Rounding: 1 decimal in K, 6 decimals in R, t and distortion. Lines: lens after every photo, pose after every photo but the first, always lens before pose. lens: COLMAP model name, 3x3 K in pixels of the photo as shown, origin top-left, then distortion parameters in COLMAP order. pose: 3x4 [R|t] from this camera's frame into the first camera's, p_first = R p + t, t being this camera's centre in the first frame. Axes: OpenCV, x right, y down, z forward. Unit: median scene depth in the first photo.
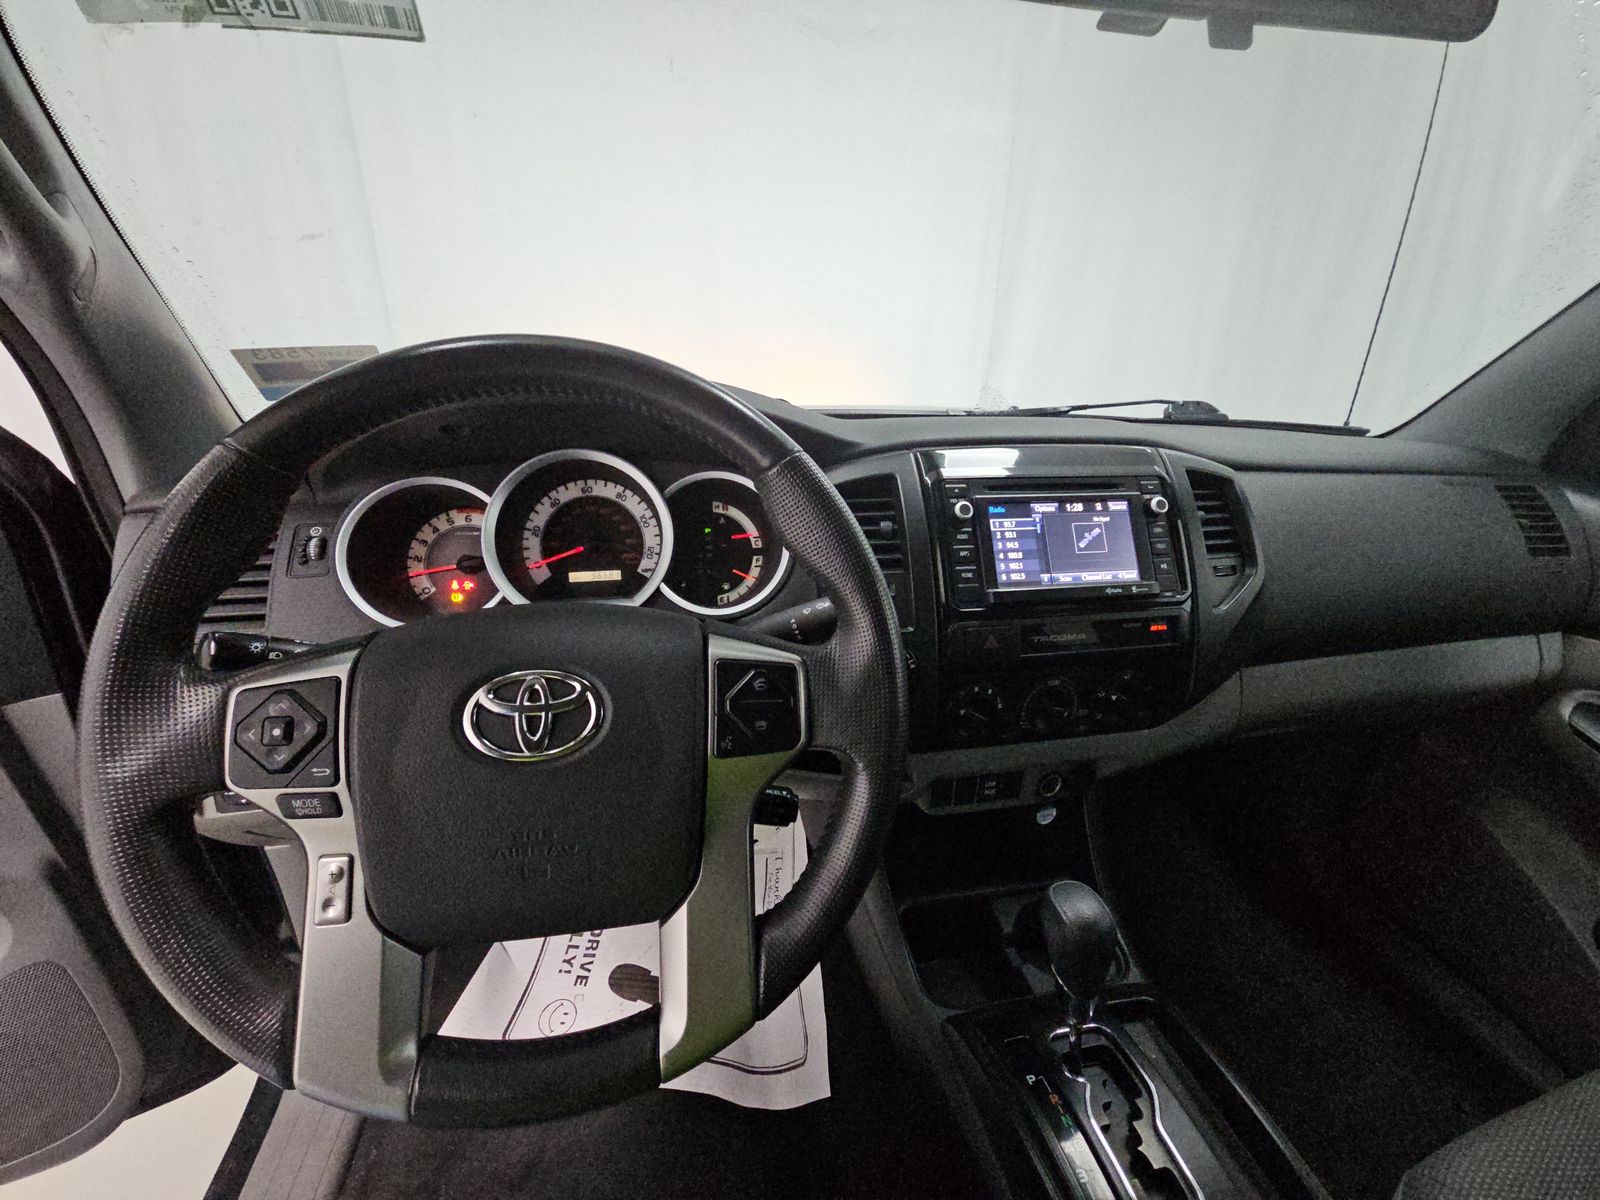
lens RADIAL K [[638.2, 0, 812.8], [0, 638.2, 587.6], [0, 0, 1]] dist [-0.005383, -0.000791]
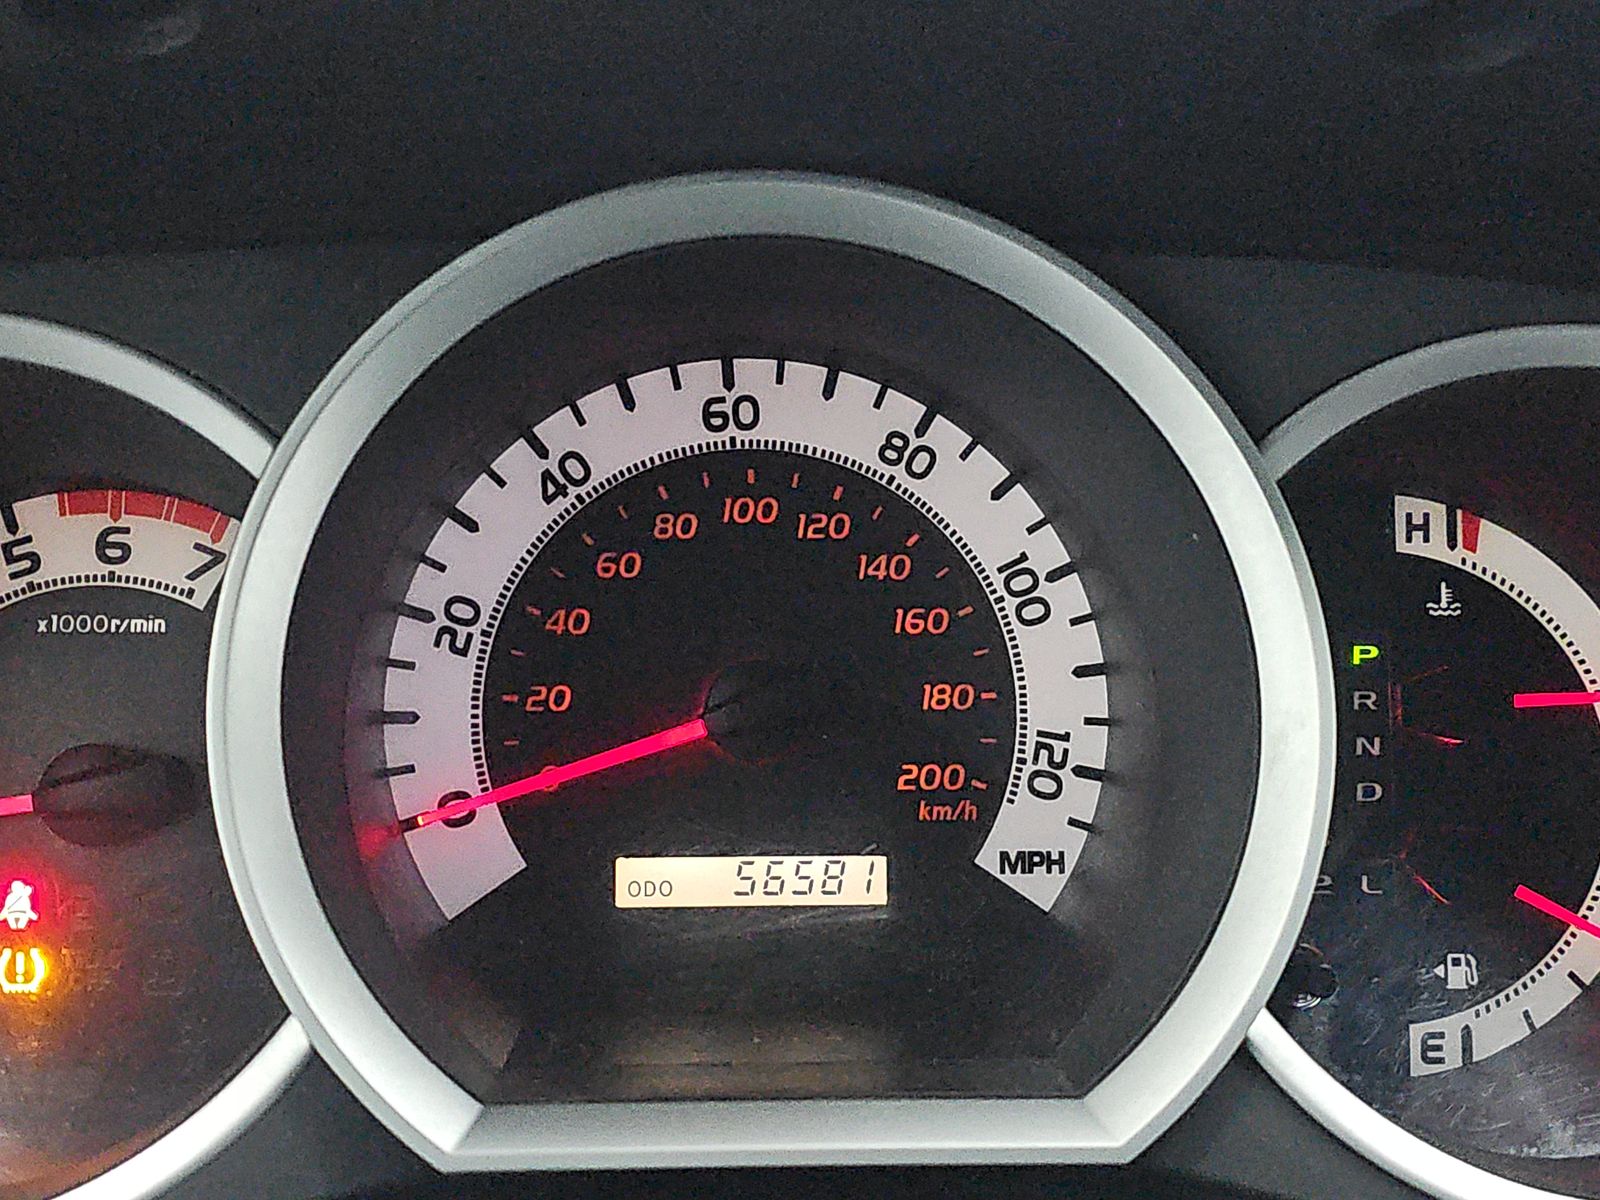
lens RADIAL K [[1069.2, 0, 800.0], [0, 1069.2, 604.6], [0, 0, 1]] dist [0.004051, -0.012761]
pose [[0.991732, 0.040451, -0.121784, -0.325958], [-0.047394, 0.997380, -0.054660, -0.089804], [0.119254, 0.059980, 0.991050, 0.770178]]
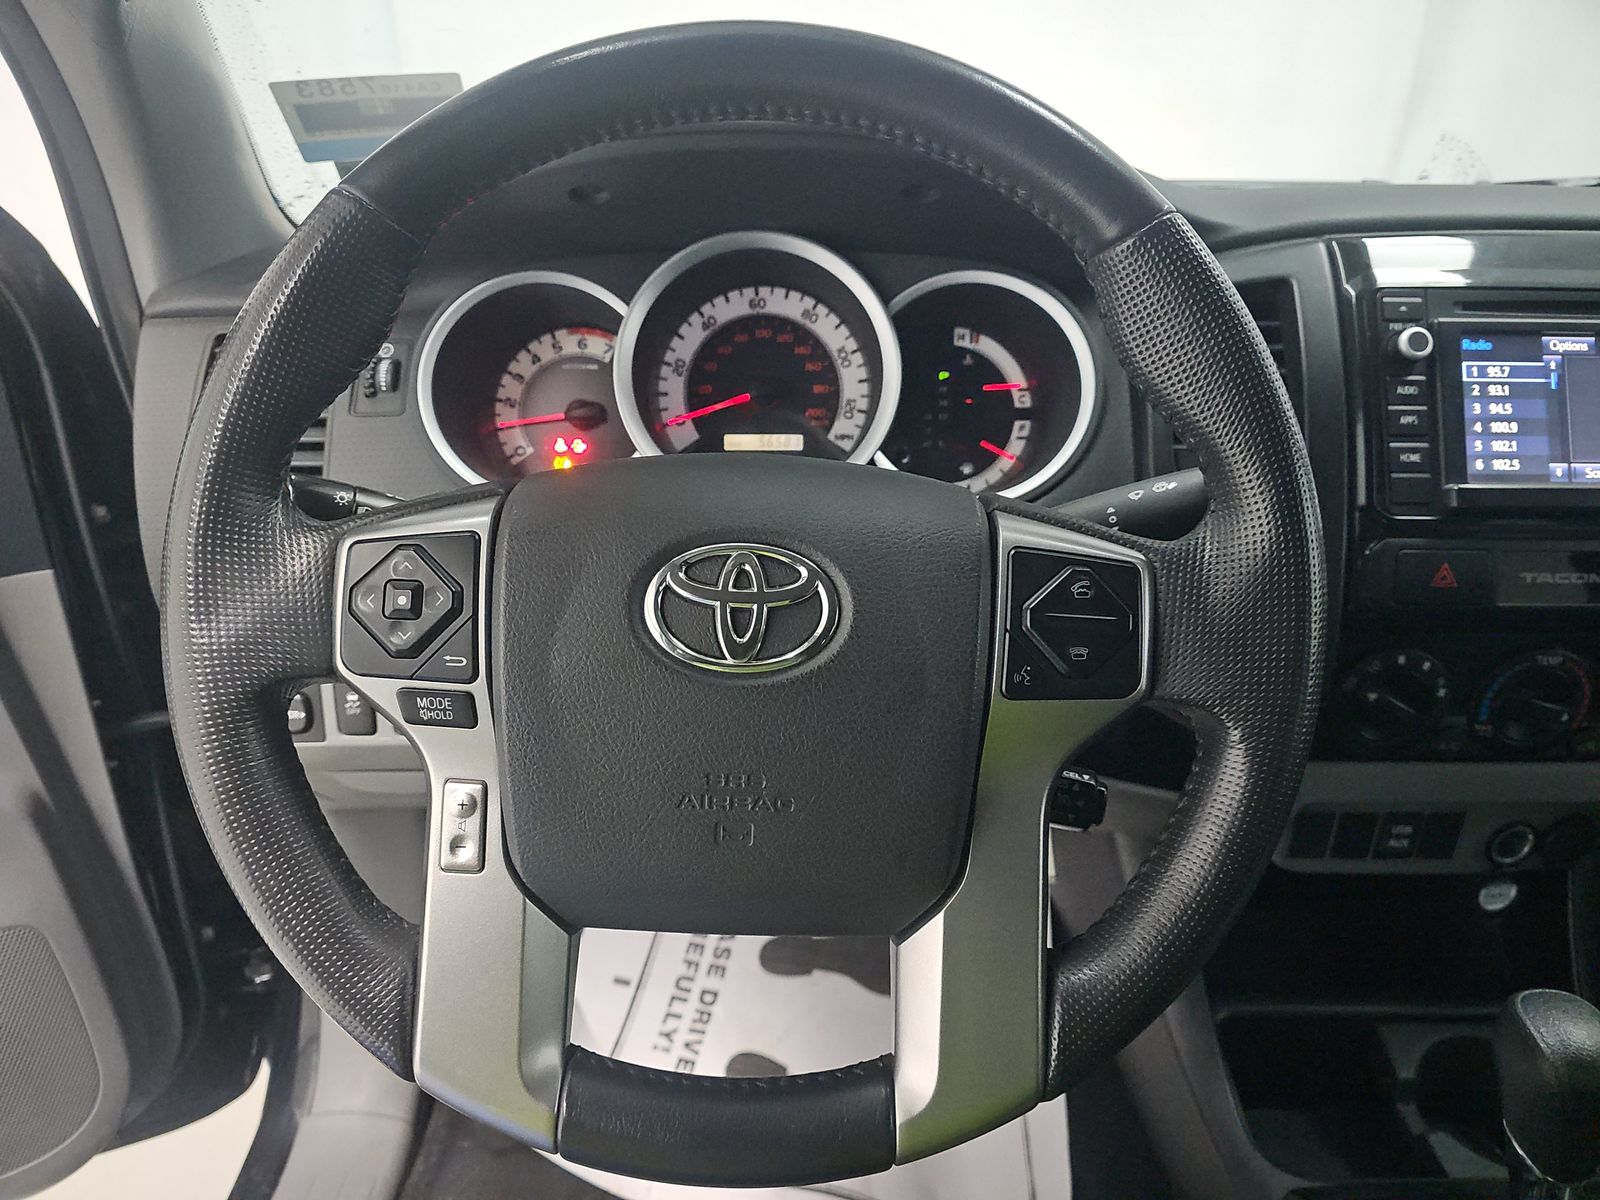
lens RADIAL K [[1069.2, 0, 793.7], [0, 1069.2, 614.9], [0, 0, 1]] dist [0.004051, -0.012761]
pose [[0.979268, 0.070736, -0.189817, -0.106741], [-0.055649, 0.994938, 0.083675, 0.070077], [0.194775, -0.071377, 0.978247, -0.058855]]
